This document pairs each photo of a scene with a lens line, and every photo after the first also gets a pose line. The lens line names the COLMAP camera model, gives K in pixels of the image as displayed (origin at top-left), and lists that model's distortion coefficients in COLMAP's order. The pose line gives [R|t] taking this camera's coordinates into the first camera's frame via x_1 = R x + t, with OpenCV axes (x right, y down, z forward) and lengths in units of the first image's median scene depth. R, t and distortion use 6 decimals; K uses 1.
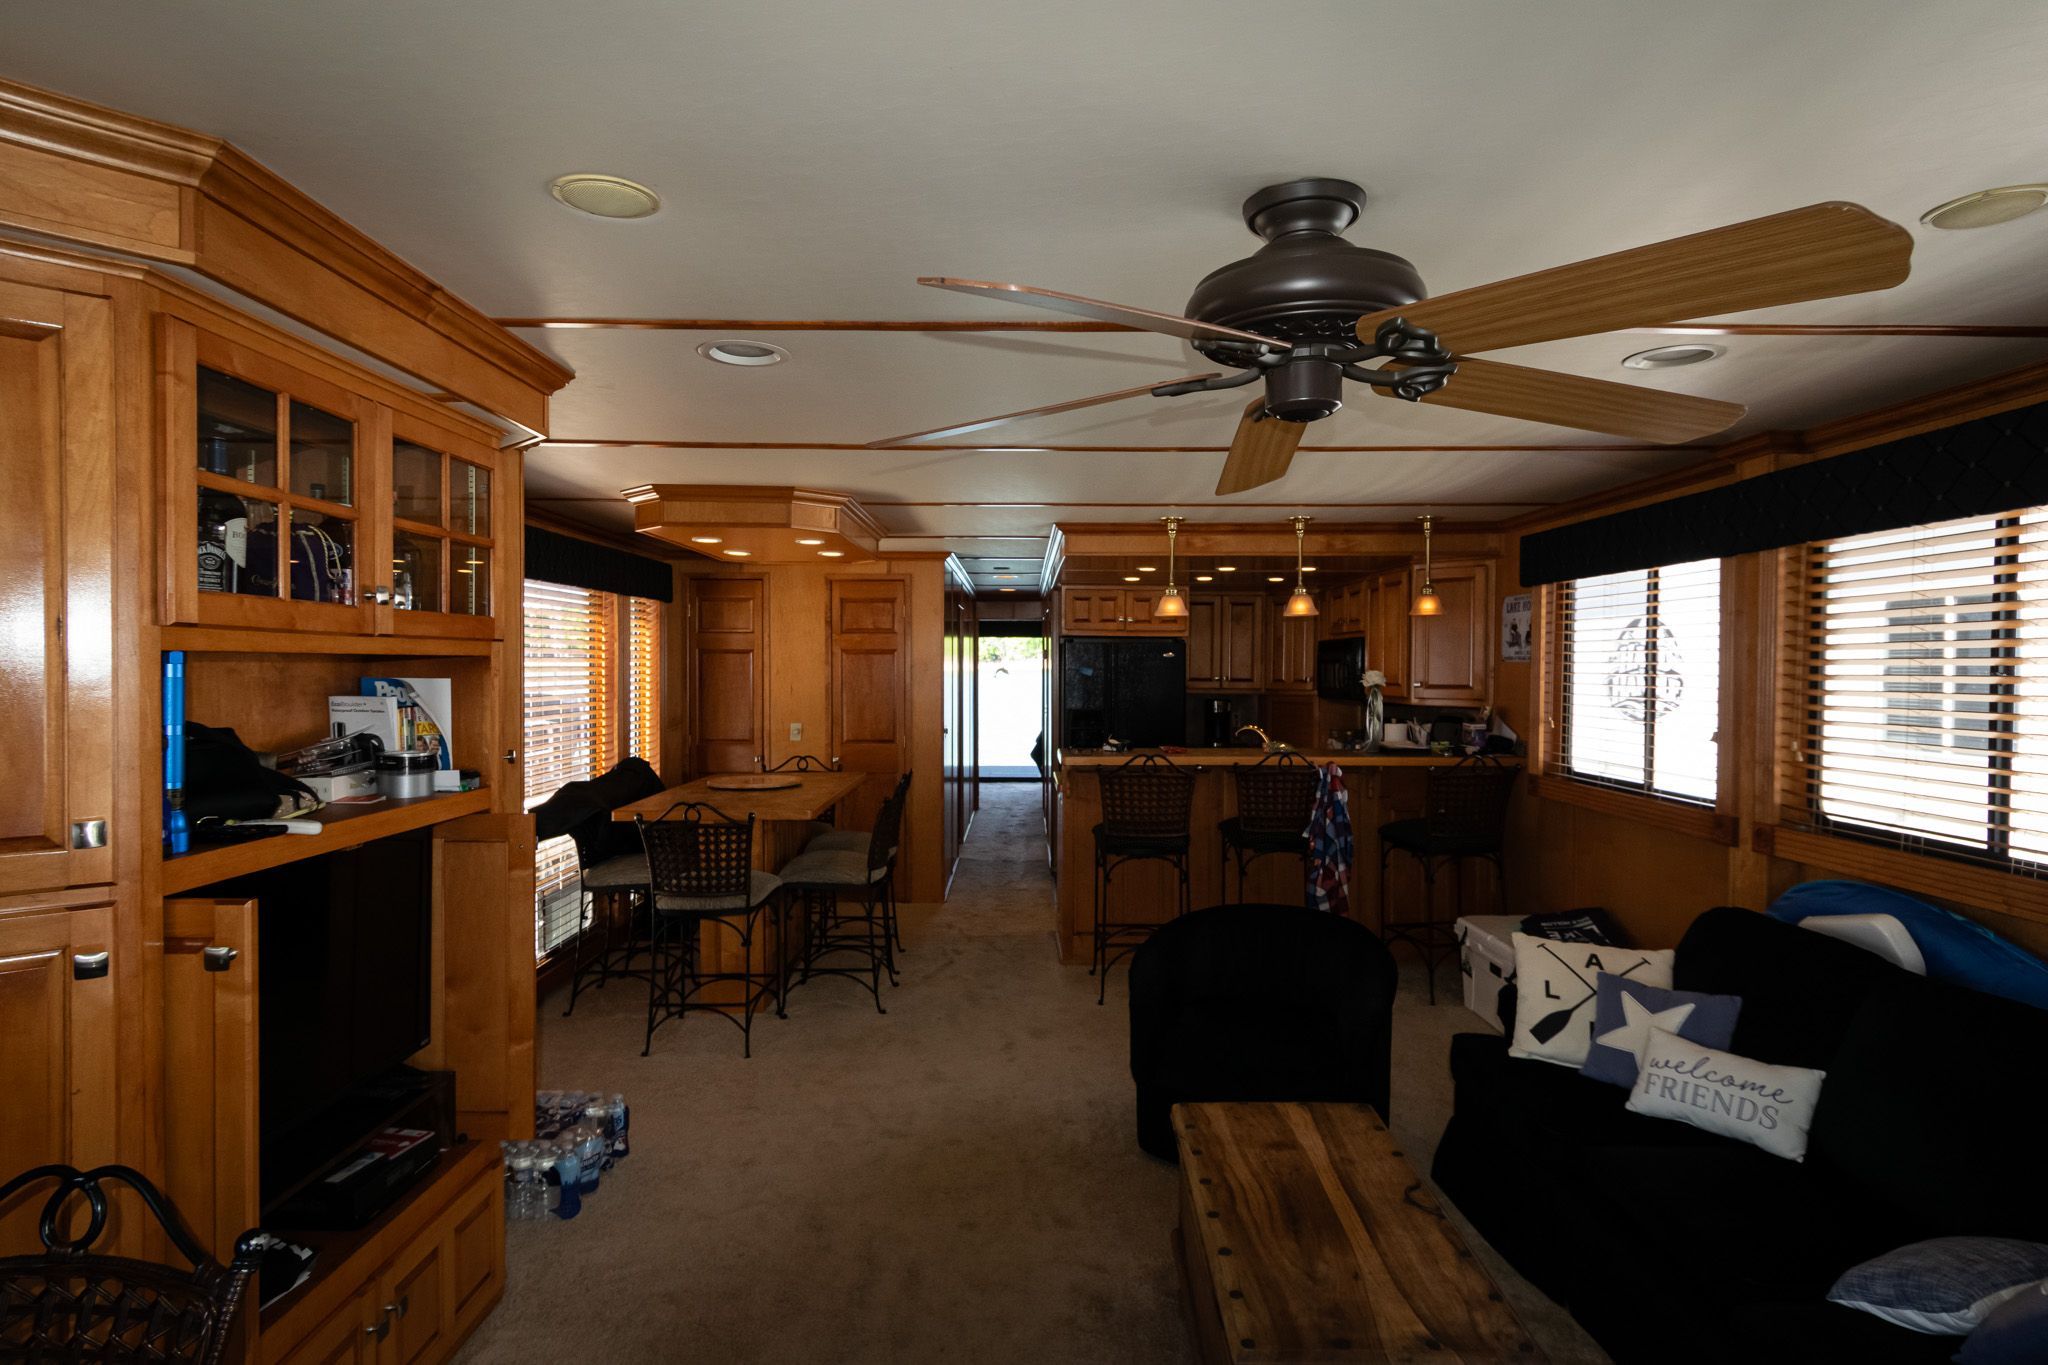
lens RADIAL K [[1068.3, 0, 1026.7], [0, 1068.3, 679.9], [0, 0, 1]] dist [0.007438, -0.004611]
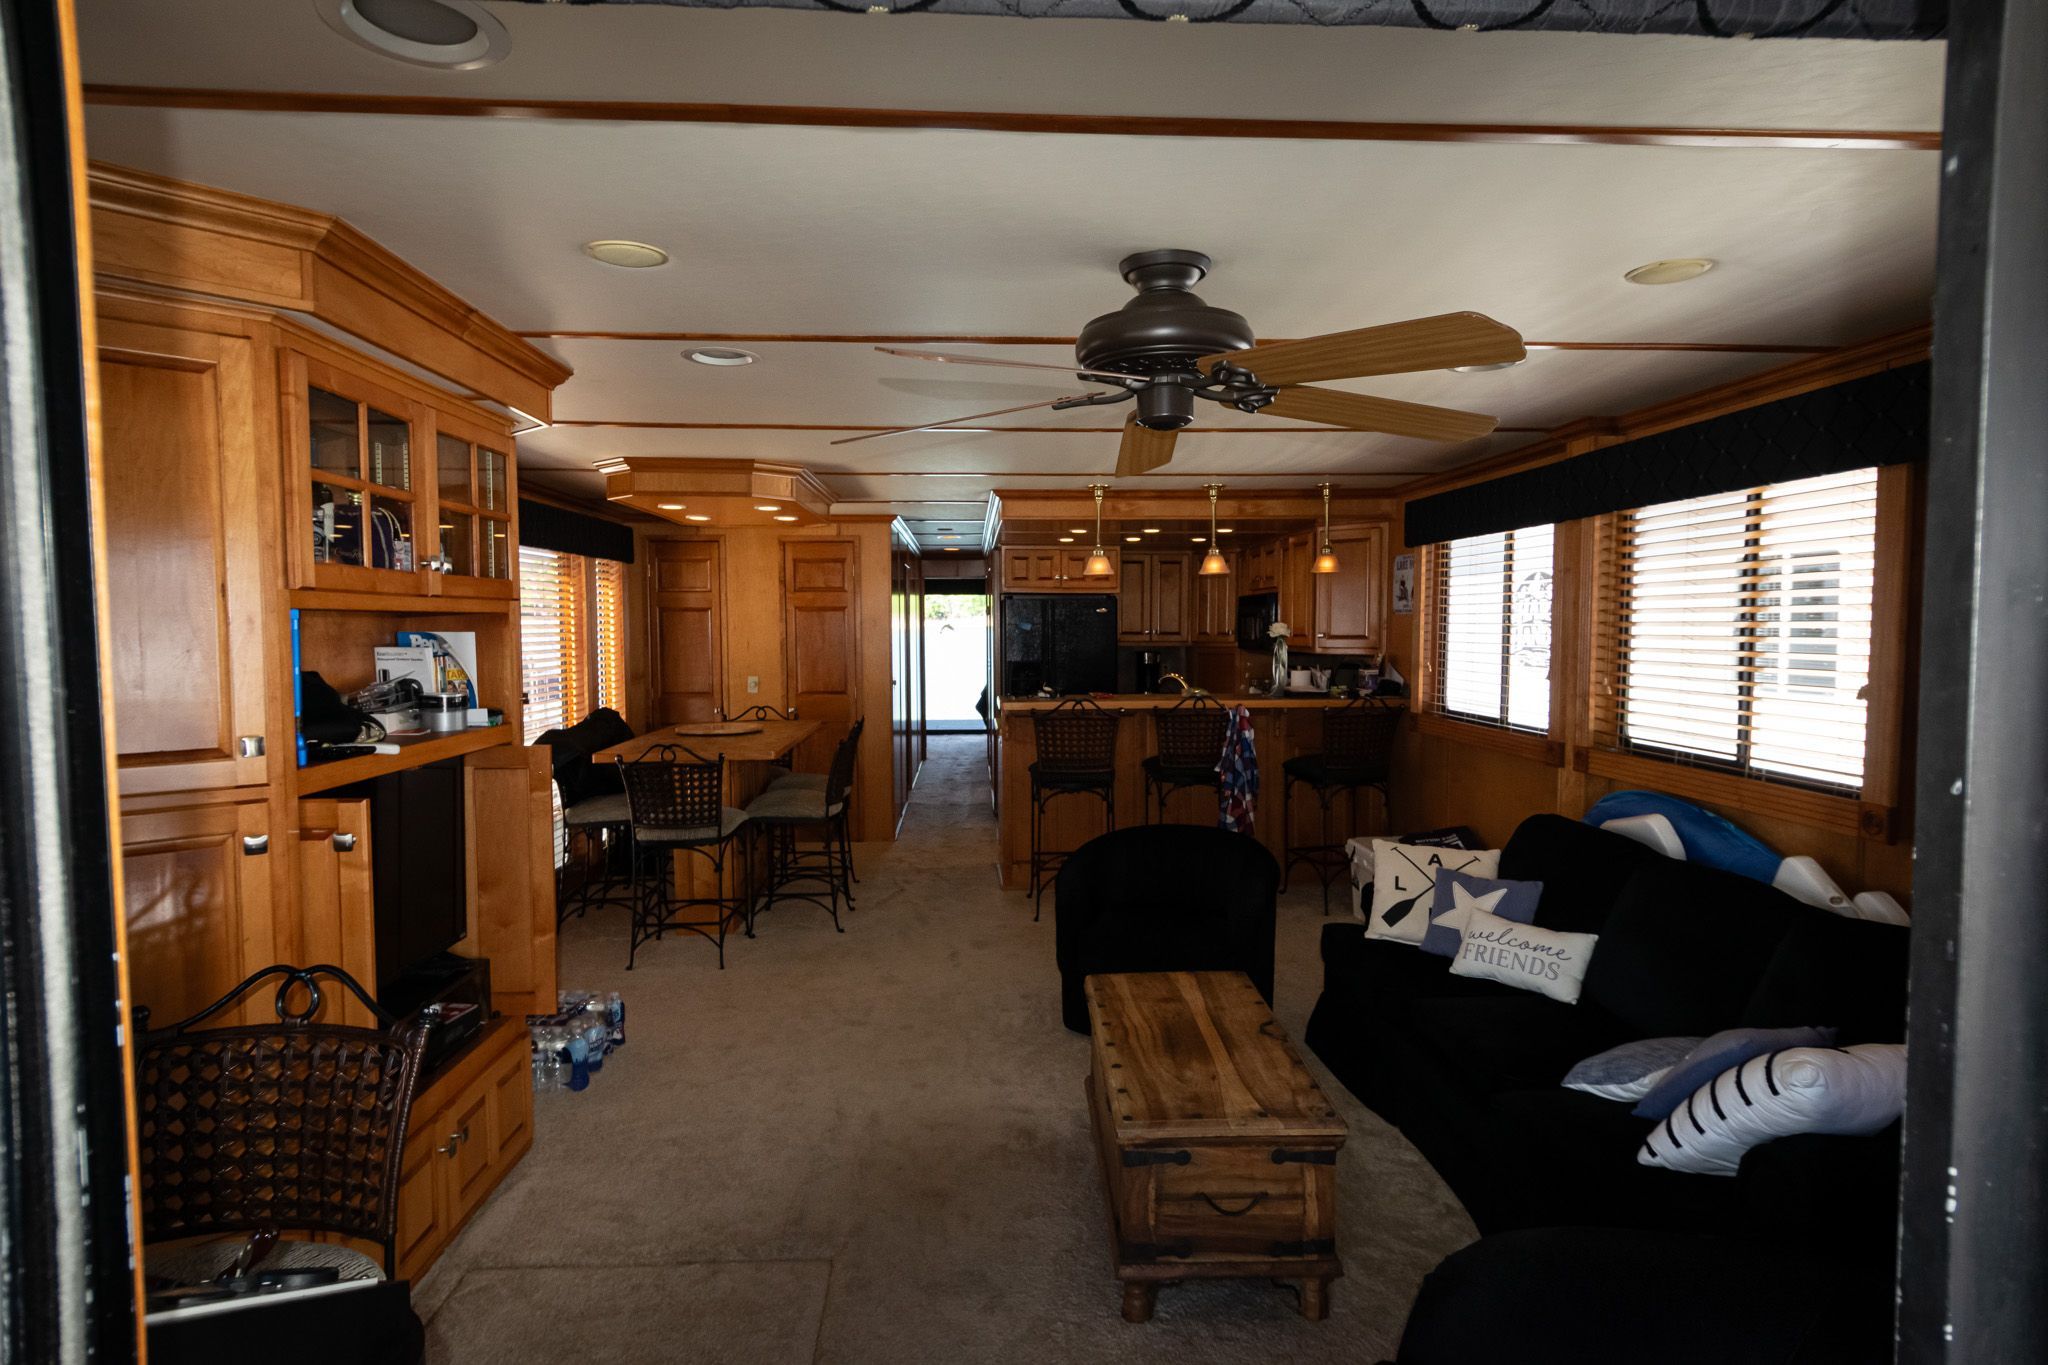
lens RADIAL K [[1068.3, 0, 1027.9], [0, 1068.3, 678.3], [0, 0, 1]] dist [0.007438, -0.004611]
pose [[0.998702, -0.009570, 0.050020, 0.007801], [0.007631, 0.999217, 0.038817, 0.005099], [-0.050353, -0.038385, 0.997994, -0.130162]]
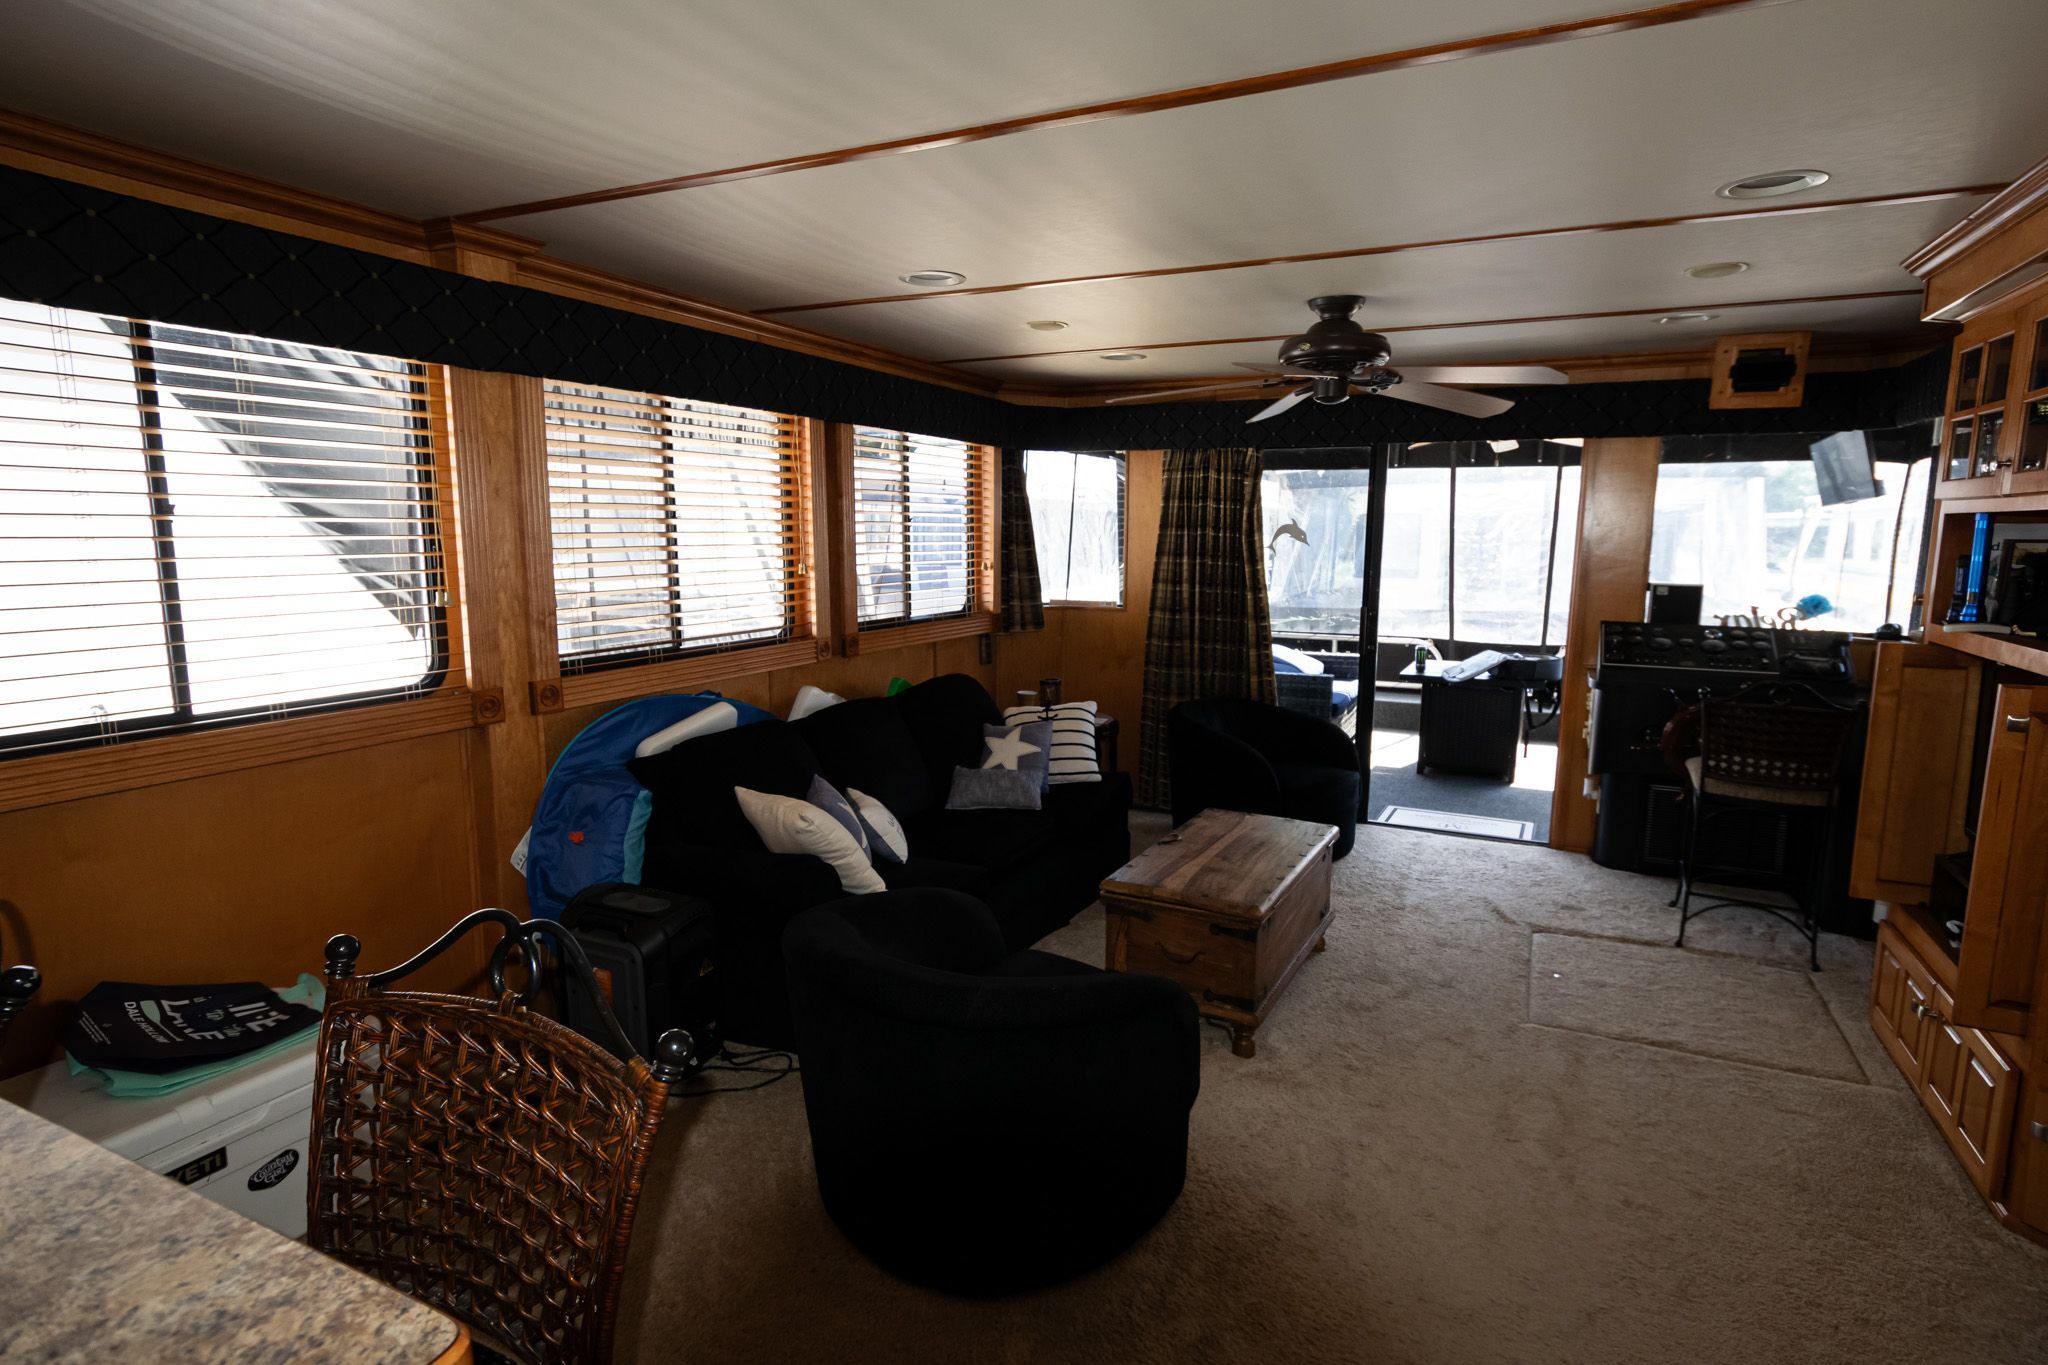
lens RADIAL K [[1068.3, 0, 1015.6], [0, 1068.3, 684.2], [0, 0, 1]] dist [0.007438, -0.004611]
pose [[-0.895062, -0.066558, 0.440948, -0.066354], [0.003356, 0.987766, 0.155908, -0.004014], [-0.445930, 0.141027, -0.883888, 1.304337]]
